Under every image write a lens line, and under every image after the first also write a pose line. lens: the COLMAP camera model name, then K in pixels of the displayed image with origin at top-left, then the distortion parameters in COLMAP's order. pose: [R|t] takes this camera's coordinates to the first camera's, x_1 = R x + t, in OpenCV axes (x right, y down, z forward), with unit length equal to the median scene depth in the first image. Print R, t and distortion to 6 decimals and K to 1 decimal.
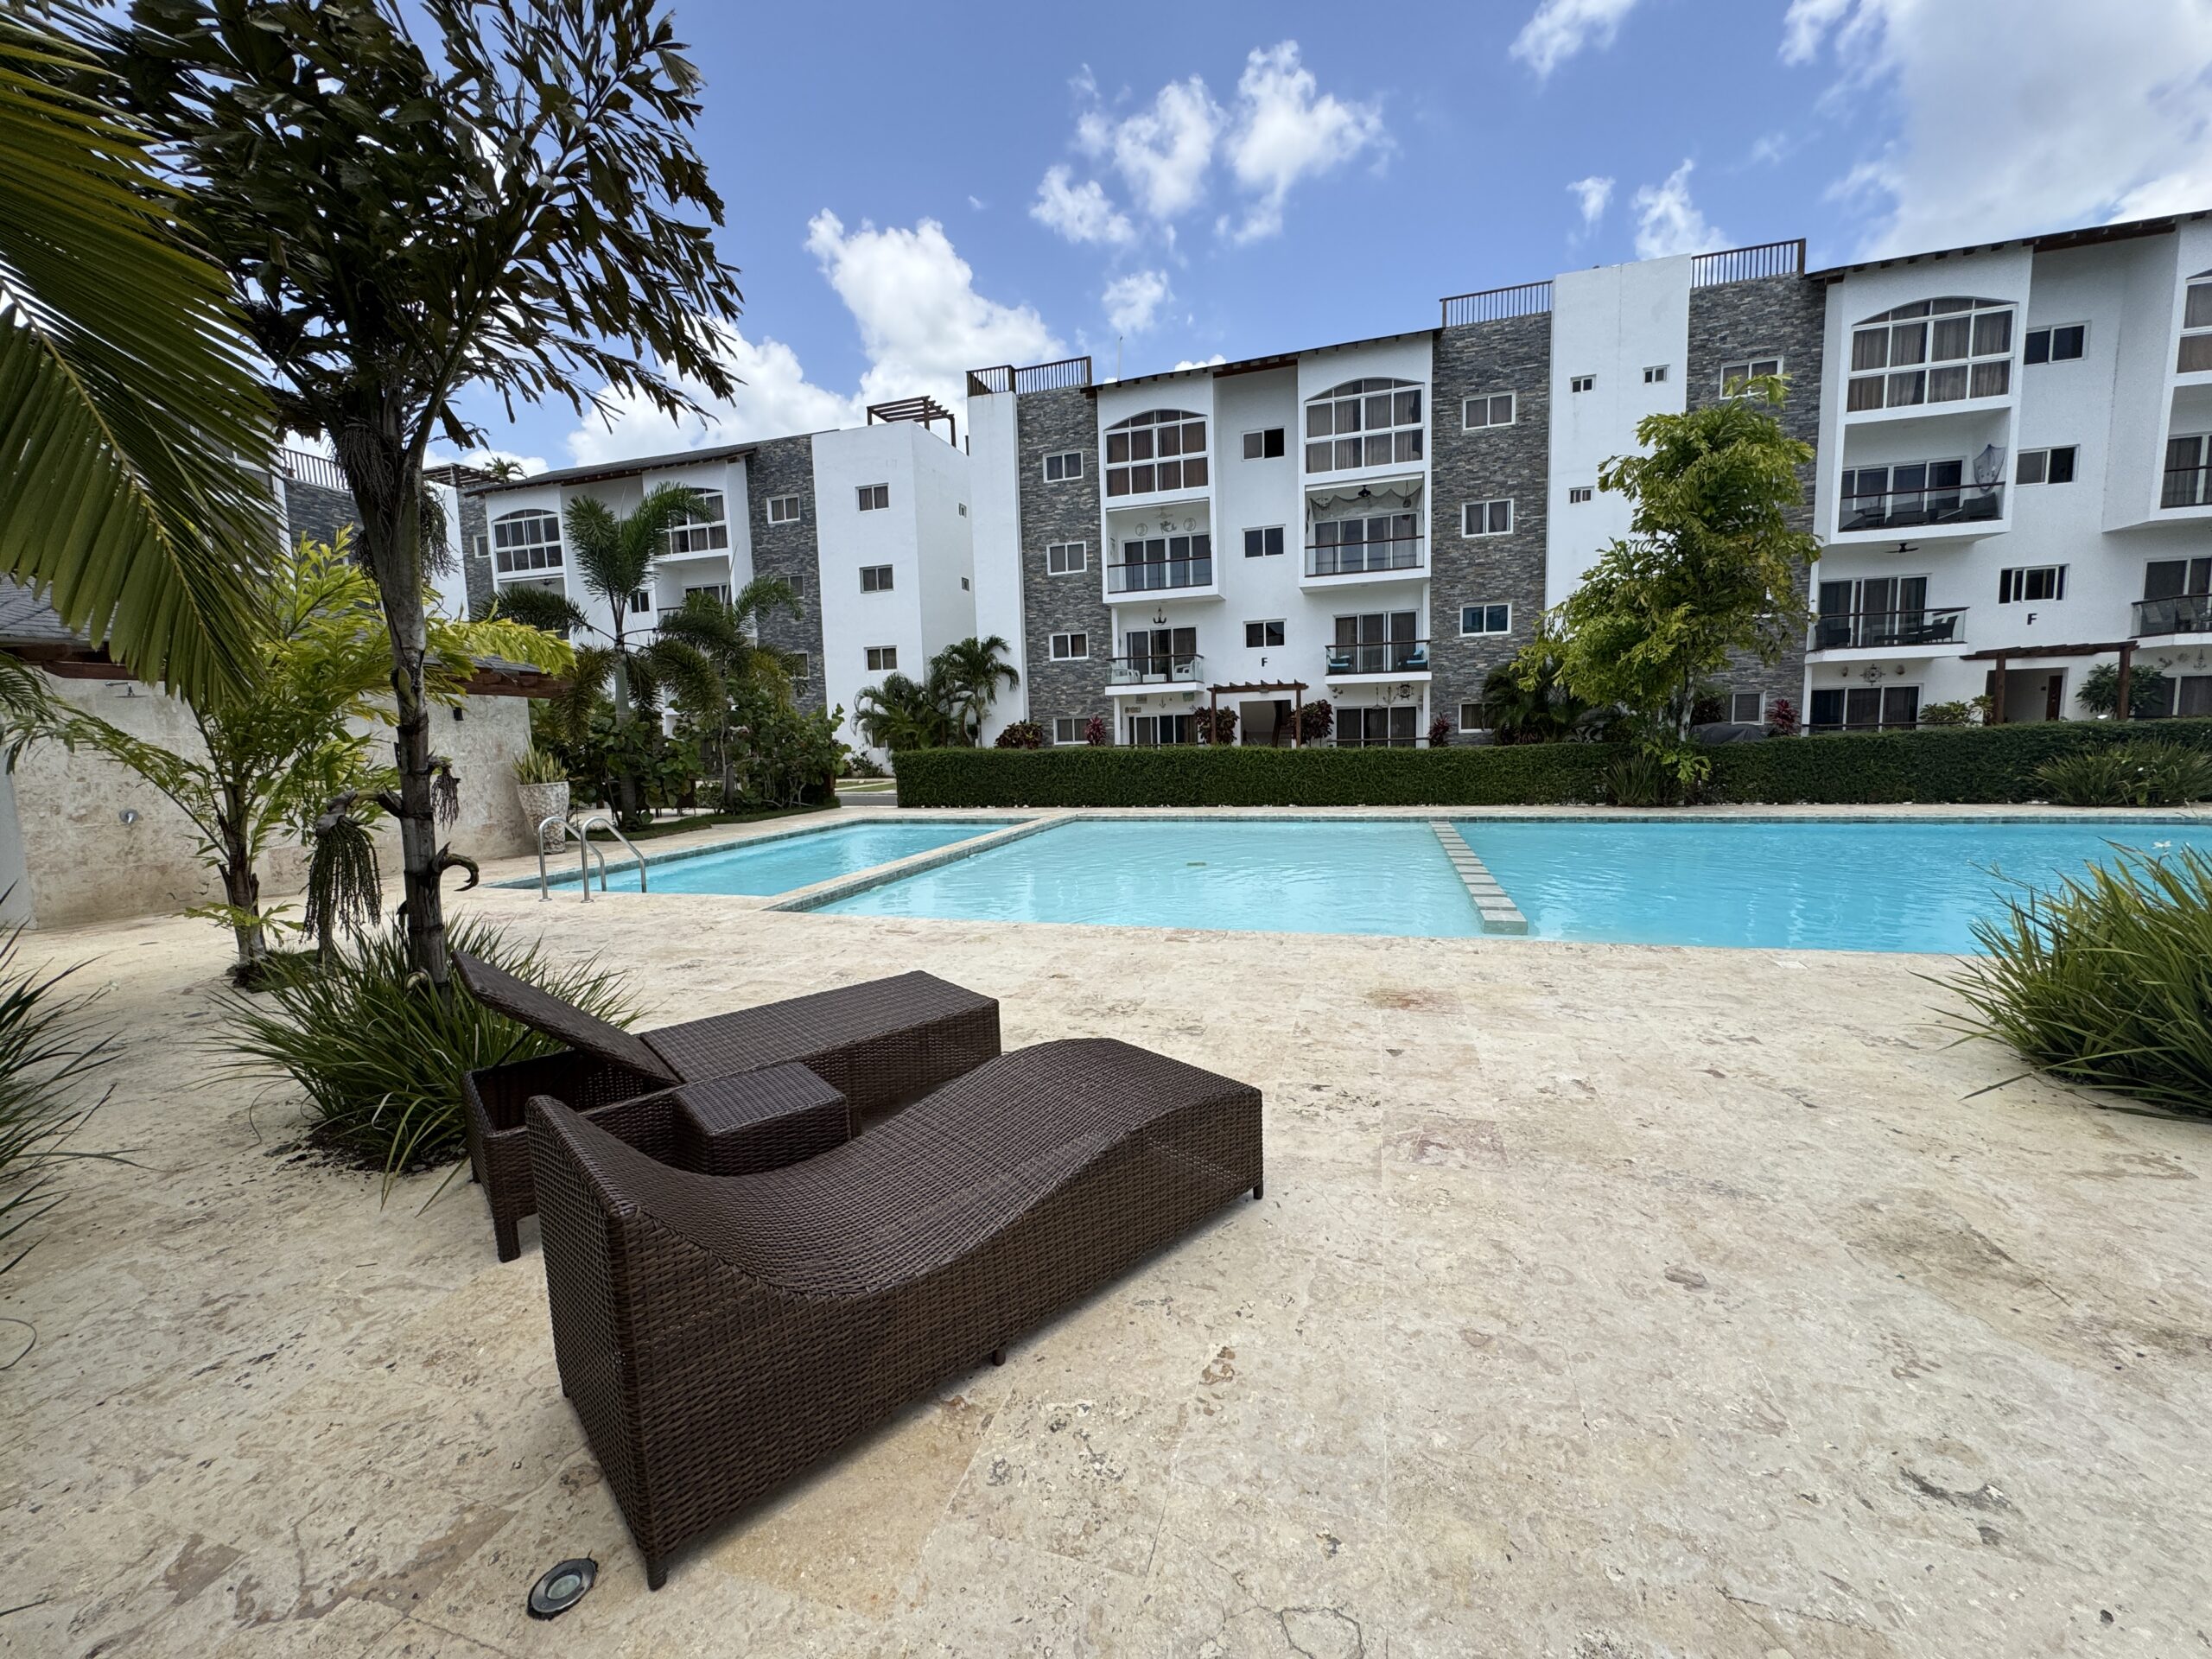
lens RADIAL K [[880.5, 0, 1106.0], [0, 880.5, 829.5], [0, 0, 1]] dist [-0.005115, 0.000624]
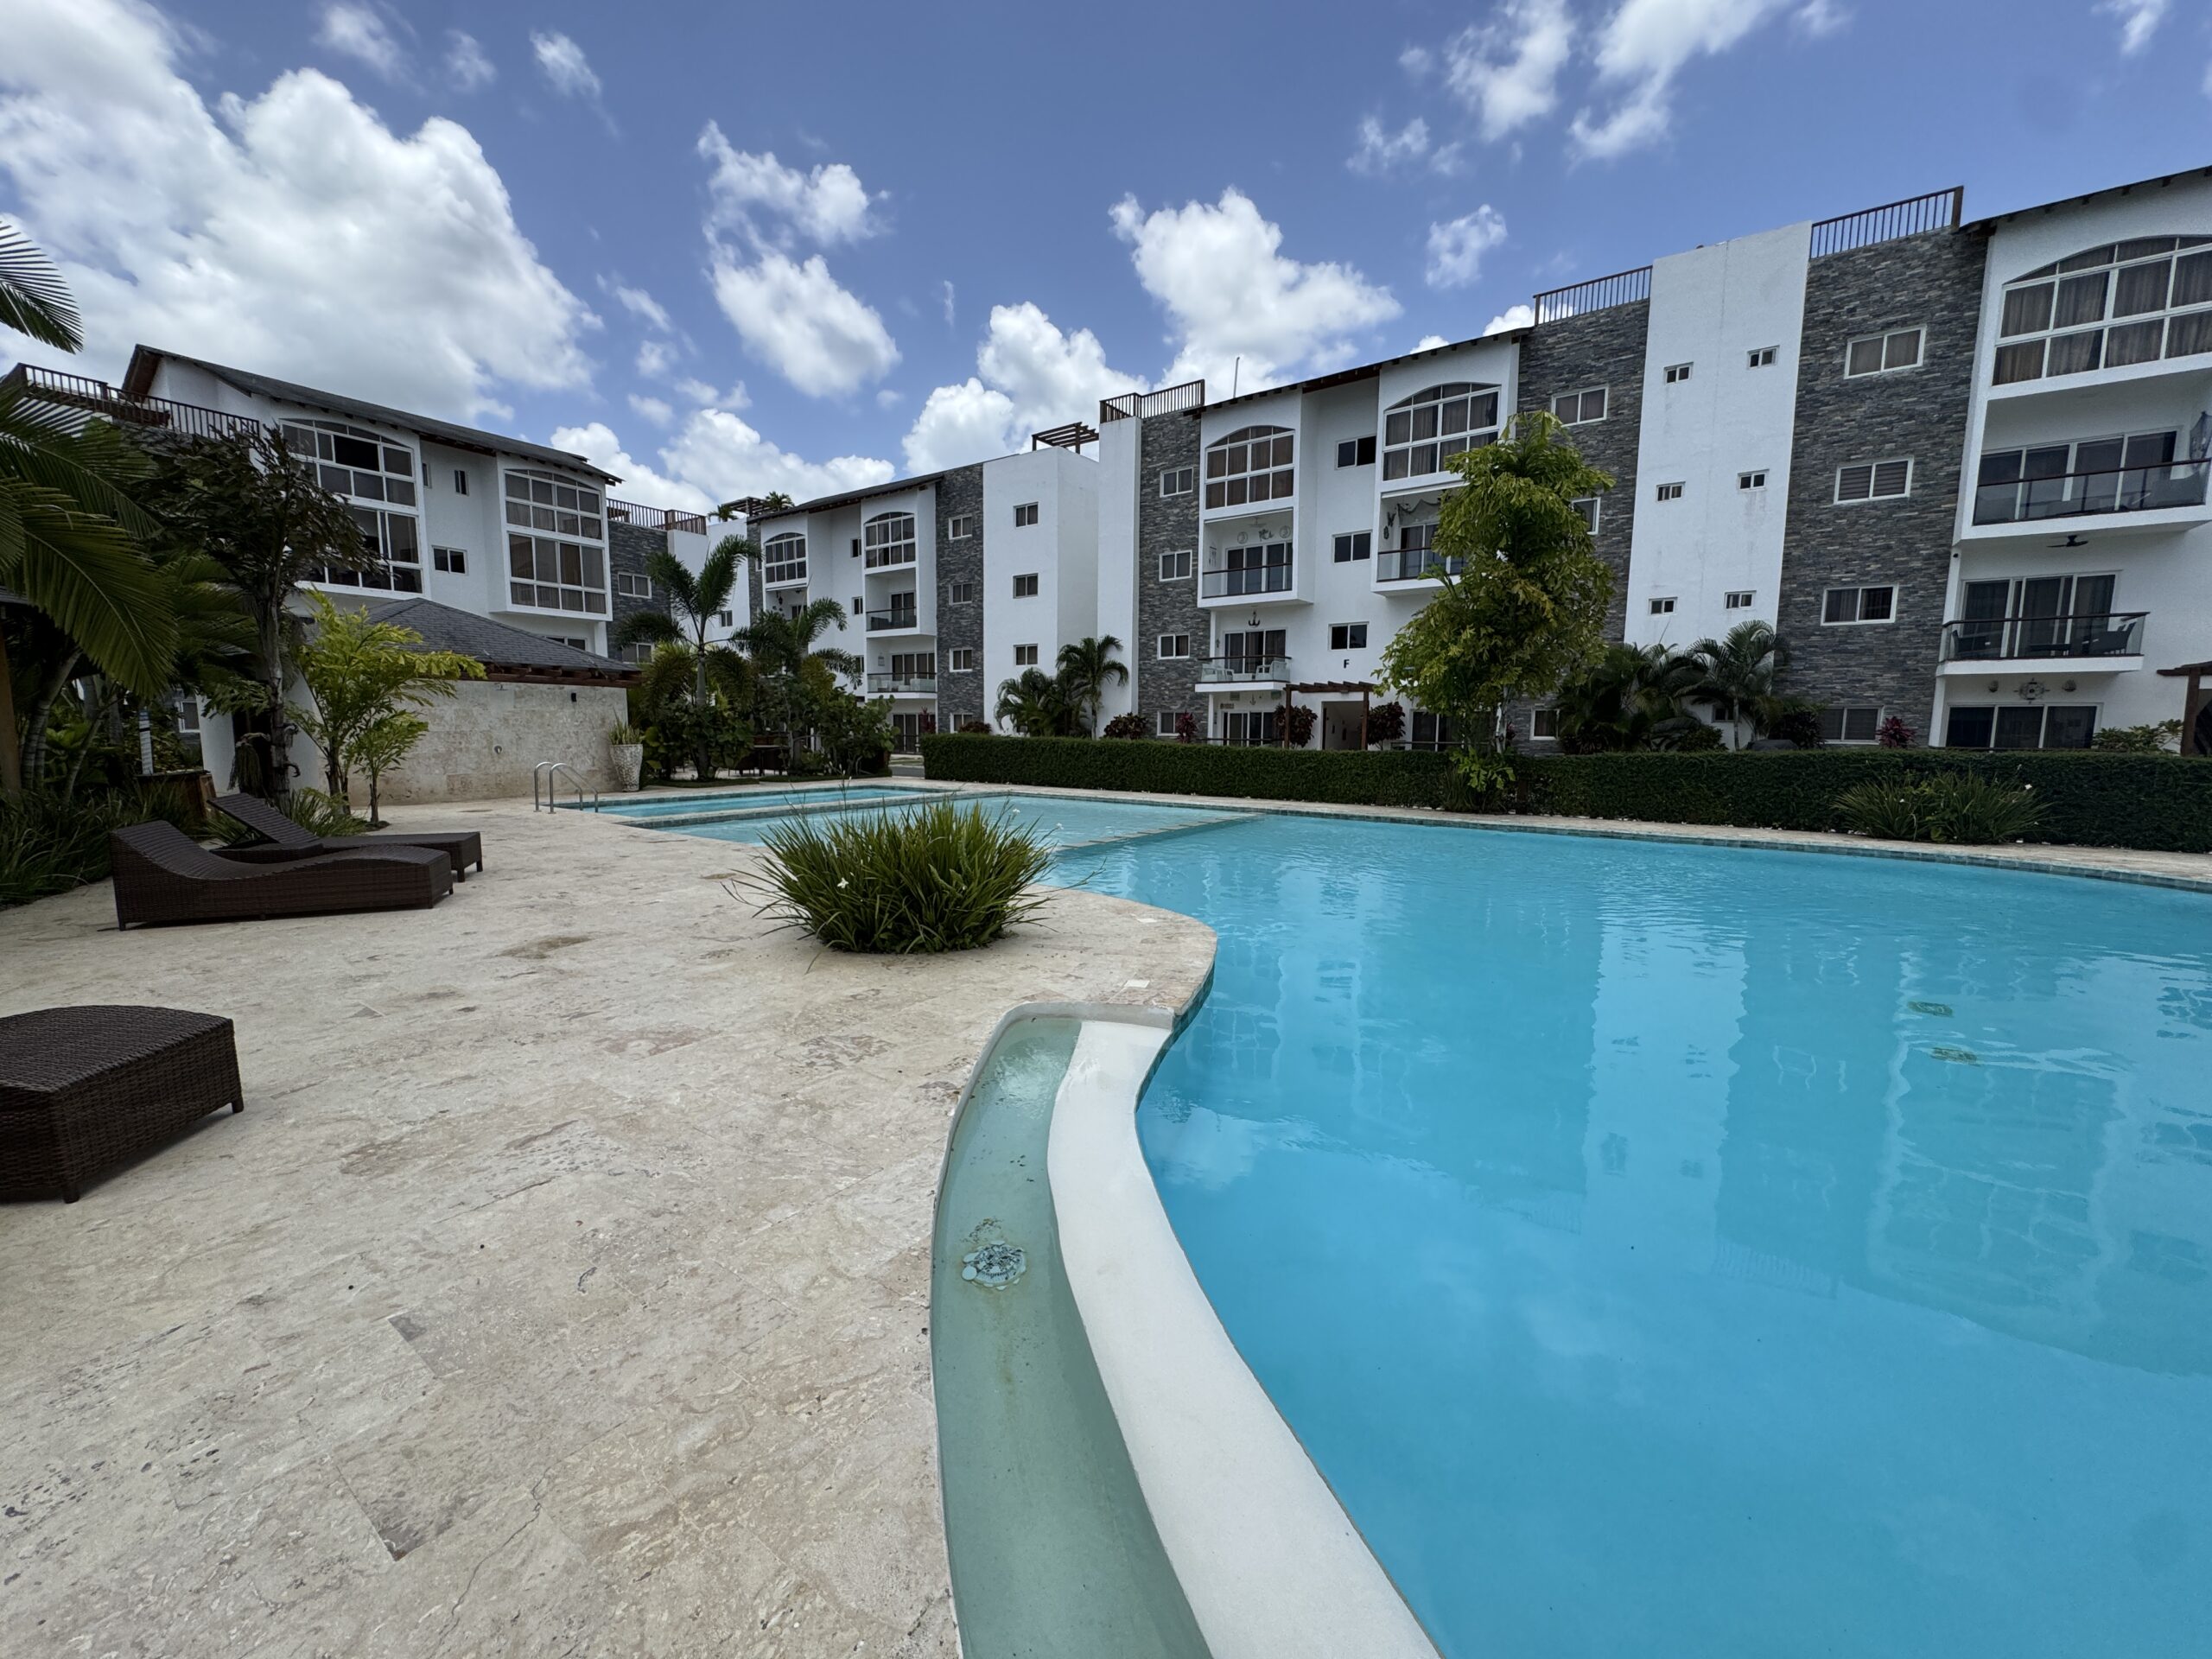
lens RADIAL K [[884.2, 0, 1105.6], [0, 884.2, 823.6], [0, 0, 1]] dist [-0.004210, 0.000452]
pose [[0.947488, 0.070677, -0.311882, 0.301702], [-0.069380, 0.997473, 0.015268, 0.000677], [0.312173, 0.007172, 0.949998, -0.085552]]
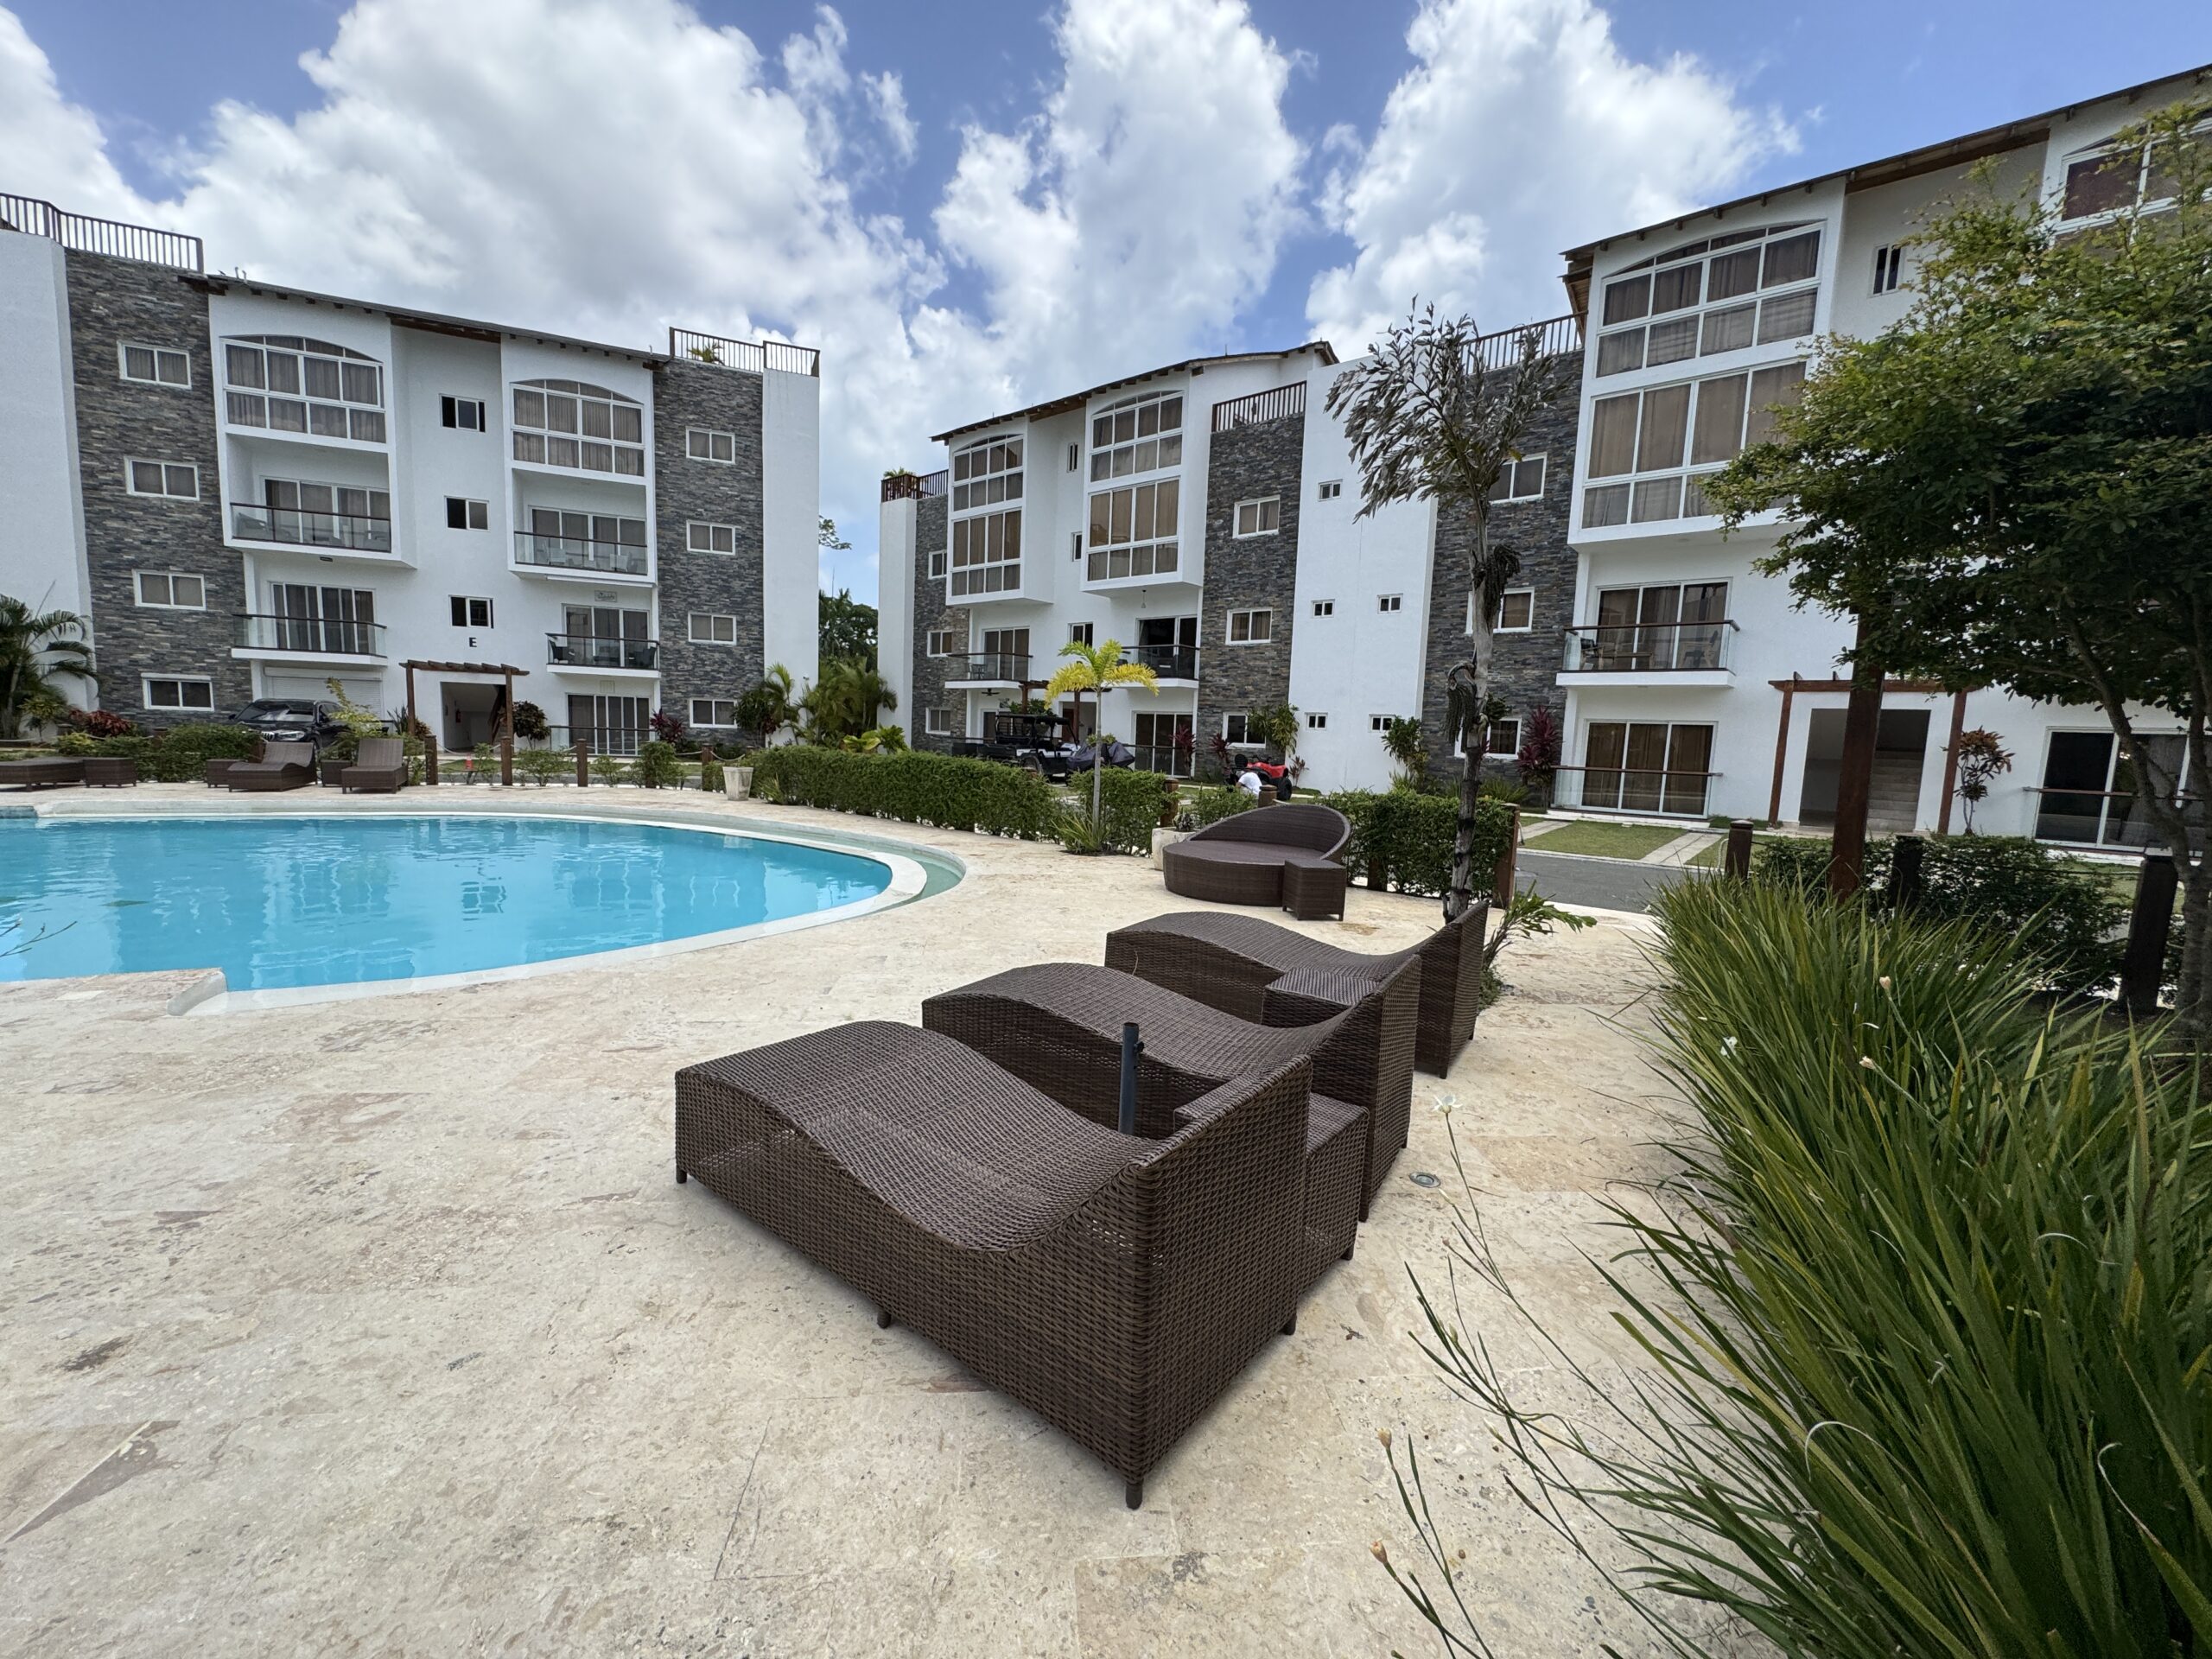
lens RADIAL K [[880.5, 0, 1106.0], [0, 880.5, 829.5], [0, 0, 1]] dist [-0.005115, 0.000624]
pose [[-0.400454, -0.084531, 0.912410, 0.022829], [0.075205, 0.989345, 0.124666, 0.001849], [-0.913226, 0.118541, -0.389830, -0.010993]]
